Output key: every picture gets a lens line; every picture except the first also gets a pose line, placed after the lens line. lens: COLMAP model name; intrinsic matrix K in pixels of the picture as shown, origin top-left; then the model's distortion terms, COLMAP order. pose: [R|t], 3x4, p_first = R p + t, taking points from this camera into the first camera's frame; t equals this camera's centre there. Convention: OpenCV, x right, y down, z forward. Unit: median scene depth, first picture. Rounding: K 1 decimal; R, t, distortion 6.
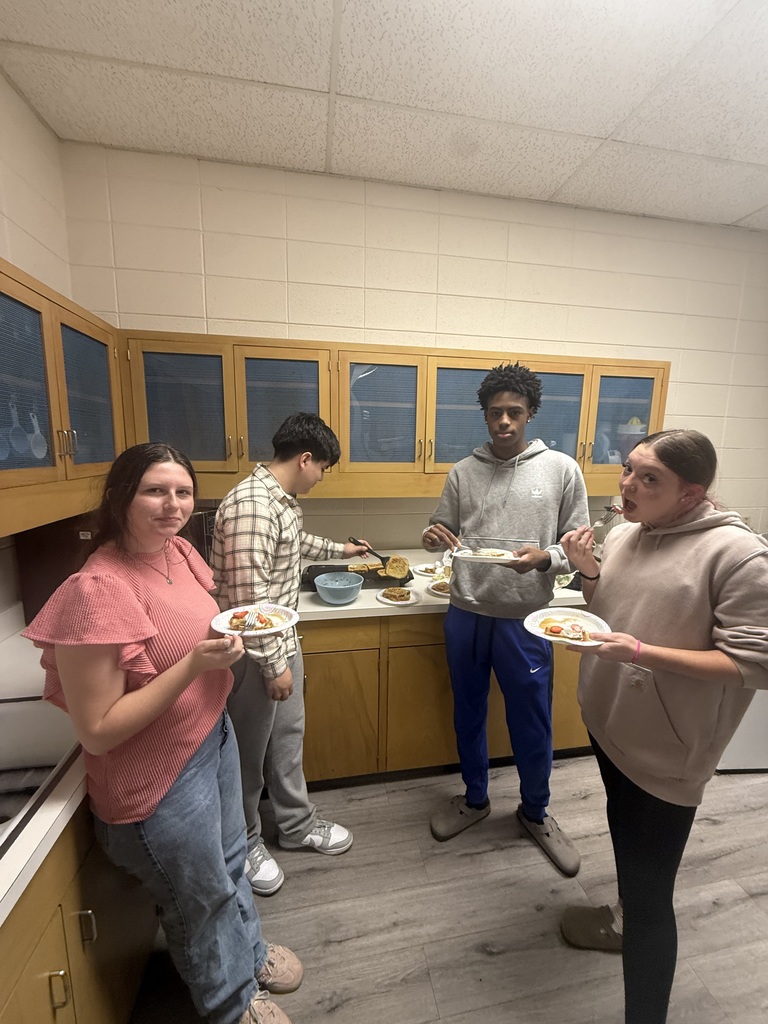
lens RADIAL K [[407.7, 0, 383.6], [0, 407.7, 508.3], [0, 0, 1]] dist [-0.000192, -0.000434]
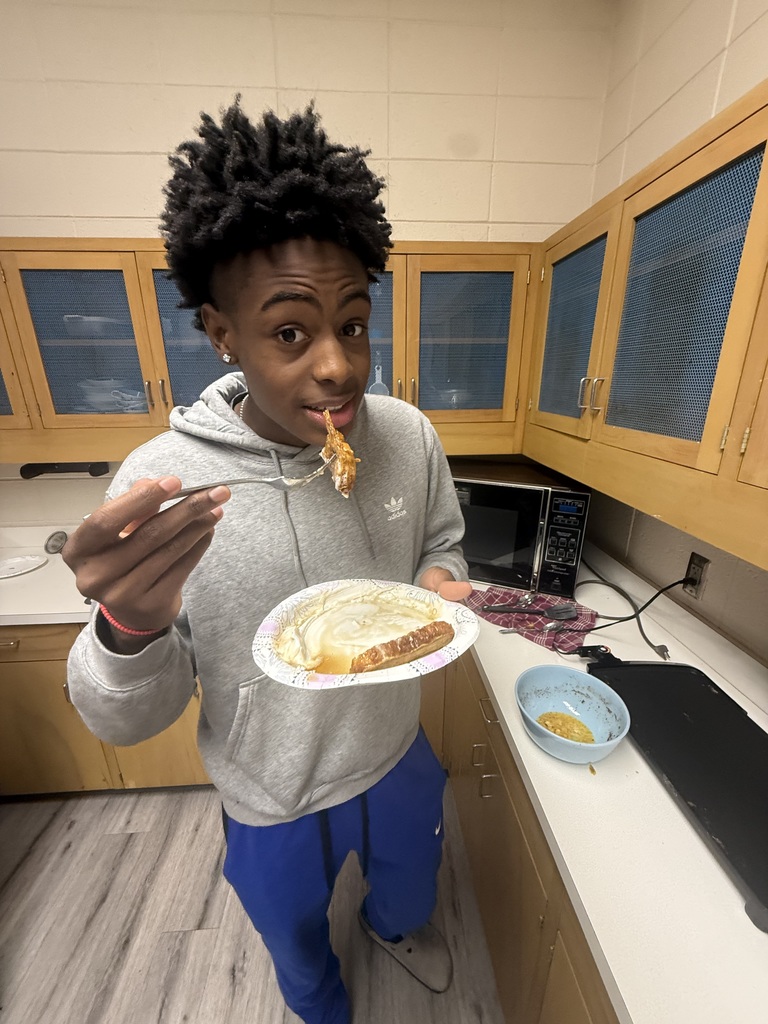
lens RADIAL K [[407.7, 0, 385.1], [0, 407.7, 507.6], [0, 0, 1]] dist [-0.000192, -0.000434]
pose [[-0.119704, 0.296971, -0.947354, 0.255666], [-0.138768, 0.939843, 0.312151, -0.131134], [0.983064, 0.168828, -0.071293, 0.709969]]
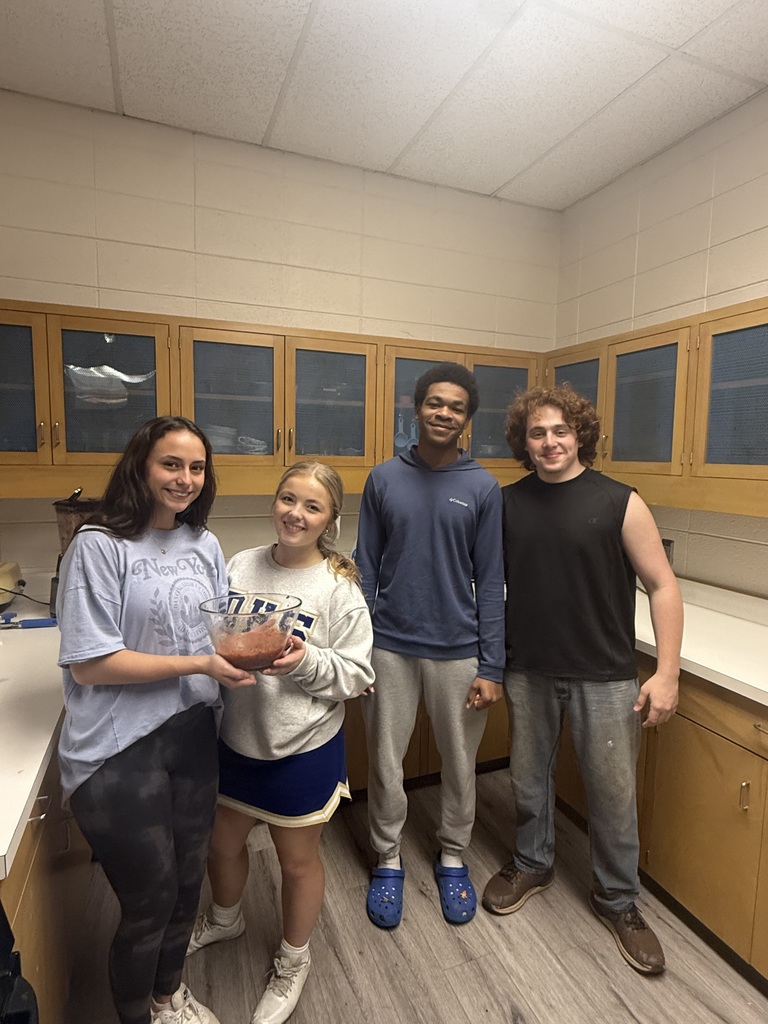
lens RADIAL K [[553.7, 0, 387.2], [0, 553.7, 508.7], [0, 0, 1]] dist [-0.024508, 0.000905]
pose [[0.195863, 0.089286, -0.976558, 0.782995], [-0.157794, 0.985739, 0.058478, 0.001768], [0.967853, 0.142641, 0.207159, 0.221967]]
